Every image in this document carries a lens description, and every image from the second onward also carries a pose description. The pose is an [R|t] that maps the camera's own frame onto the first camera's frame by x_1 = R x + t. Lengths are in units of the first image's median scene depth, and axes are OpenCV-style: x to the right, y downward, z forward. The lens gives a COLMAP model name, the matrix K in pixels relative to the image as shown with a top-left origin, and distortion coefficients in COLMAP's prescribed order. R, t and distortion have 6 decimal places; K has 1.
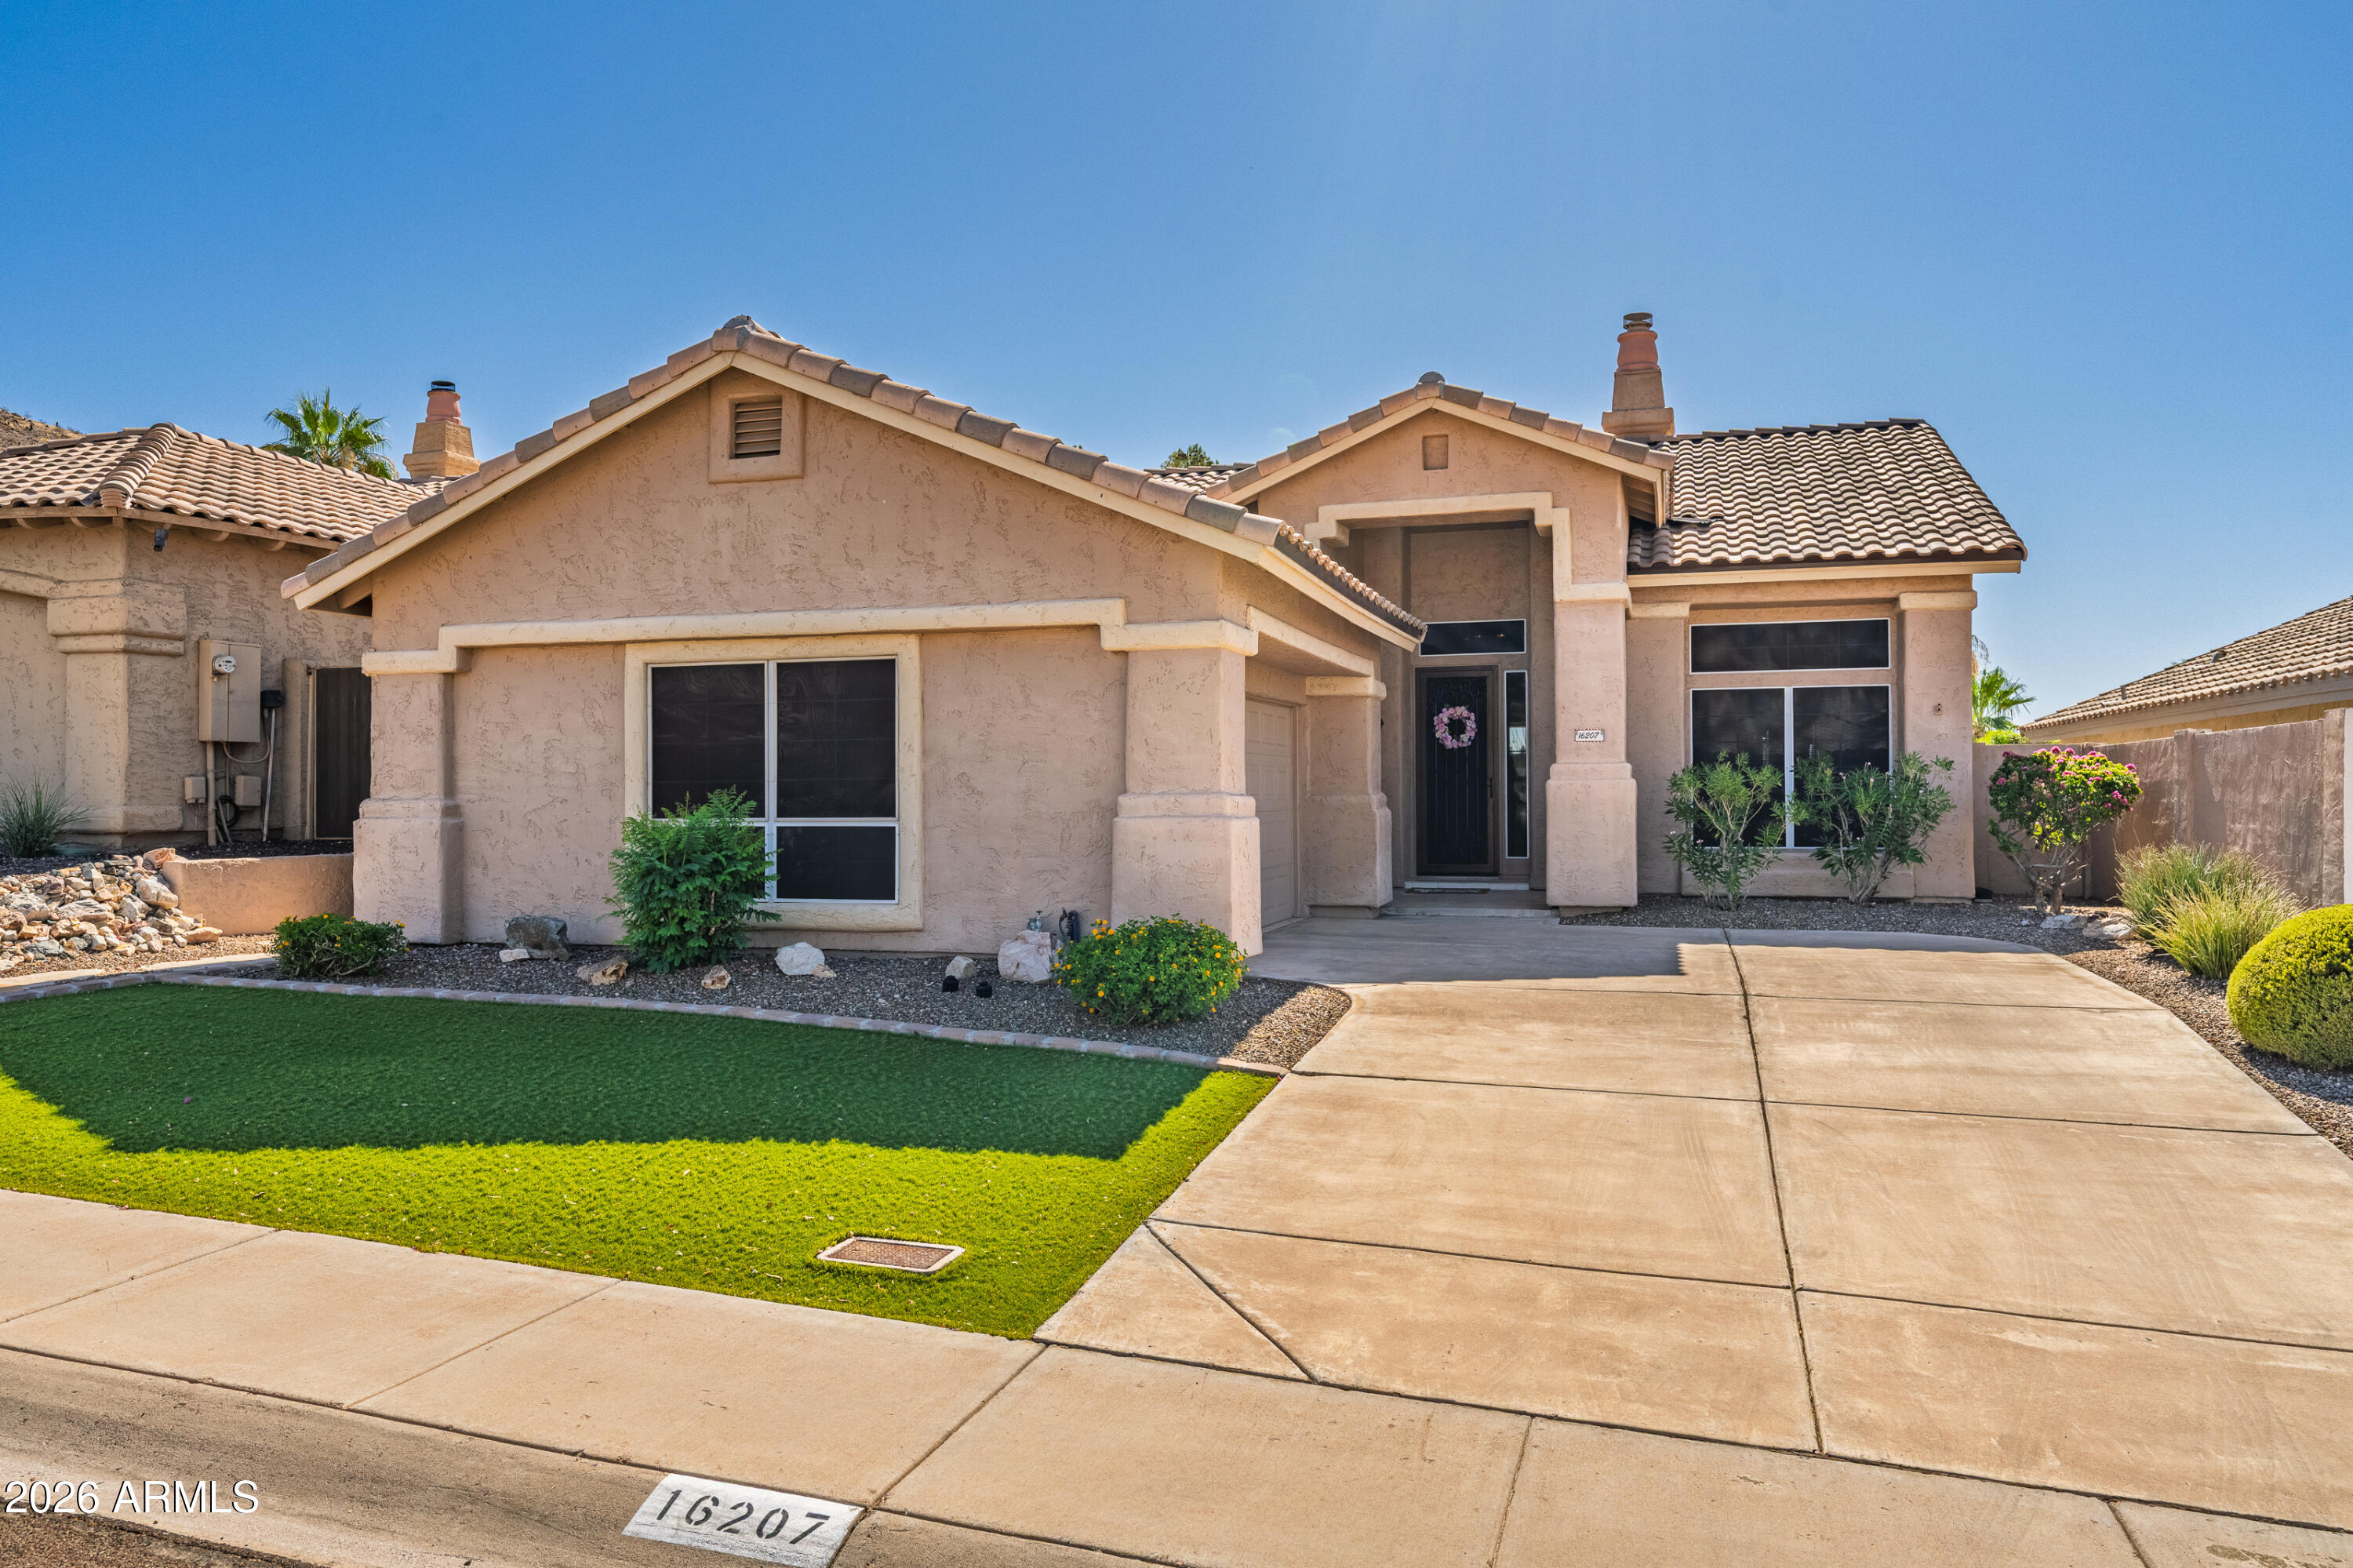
lens RADIAL K [[1580.5, 0, 1176.5], [0, 1580.5, 784.0], [0, 0, 1]] dist [-0.001890, 0.000290]
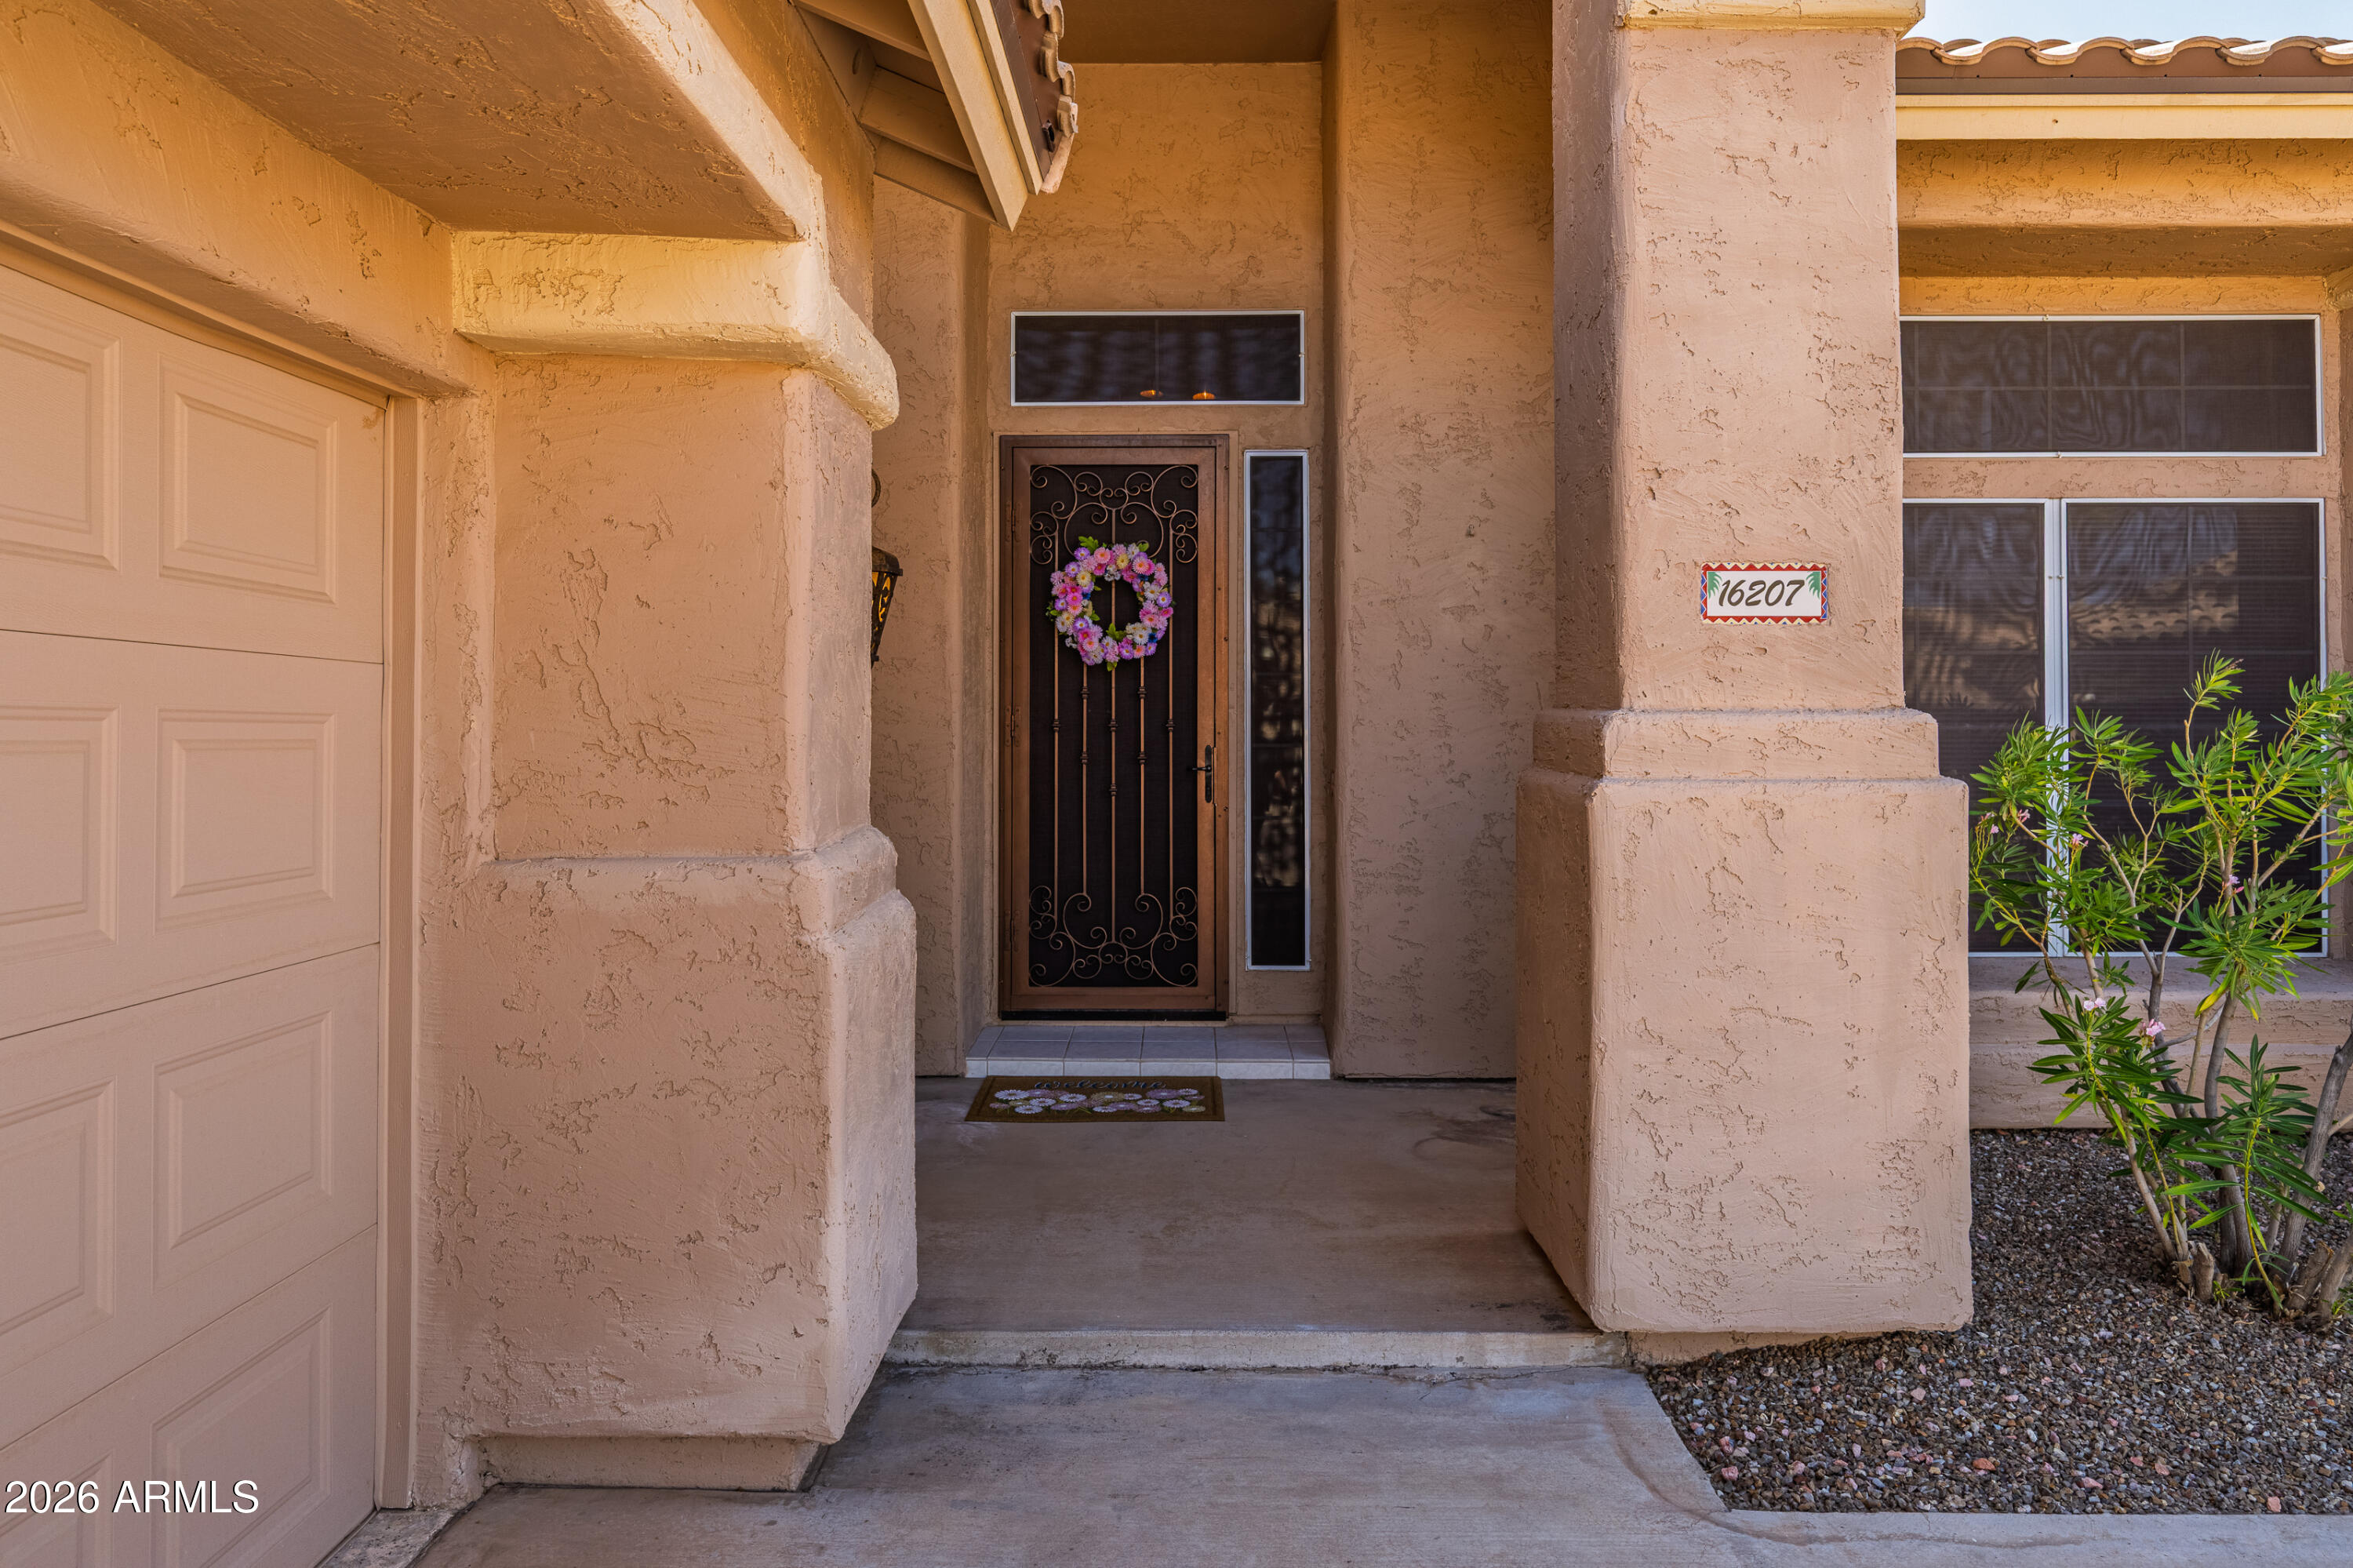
lens RADIAL K [[1551.4, 0, 1184.2], [0, 1551.4, 710.0], [0, 0, 1]] dist [-0.001900, 0.000128]
pose [[0.959082, 0.010349, 0.282940, 0.143436], [-0.007611, 0.999913, -0.010777, -0.012893], [-0.283026, 0.008183, 0.959077, 1.011604]]
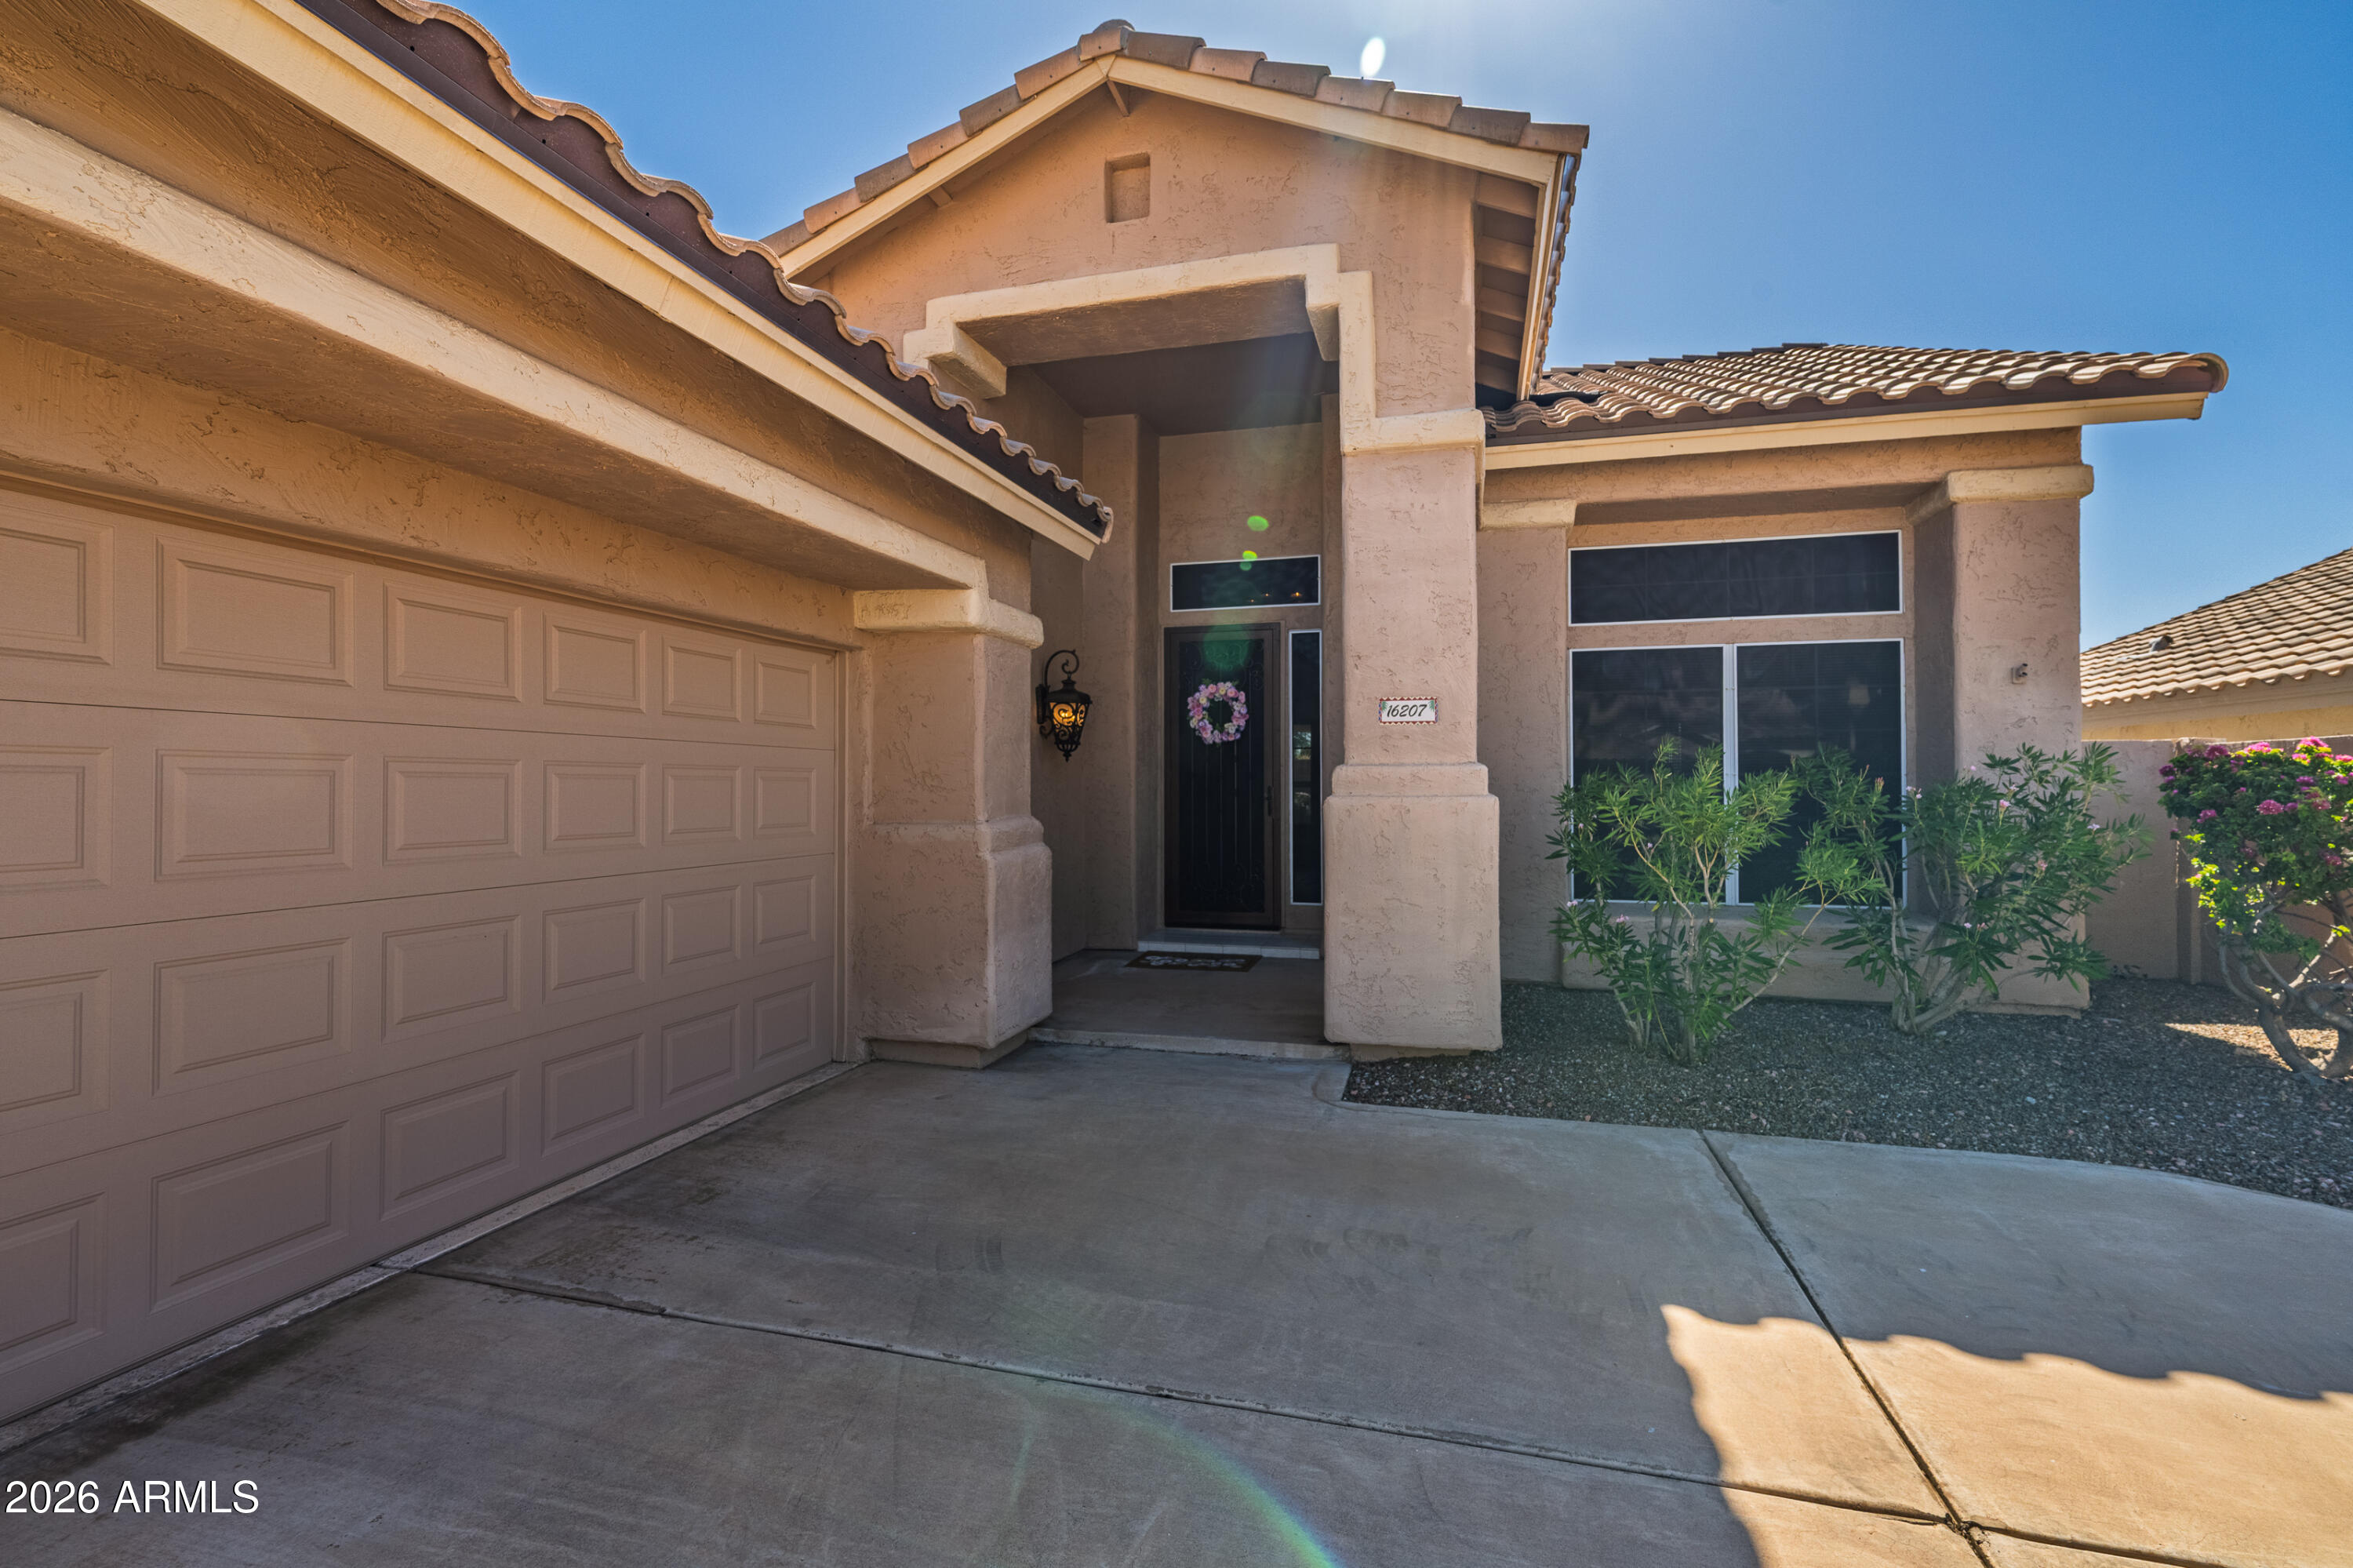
lens RADIAL K [[1050.6, 0, 1181.2], [0, 1050.6, 772.7], [0, 0, 1]] dist [-0.000663, -0.000055]
pose [[0.999461, 0.005197, 0.032427, 0.222641], [-0.004938, 0.999955, -0.008059, -0.009482], [-0.032468, 0.007894, 0.999442, 0.833676]]
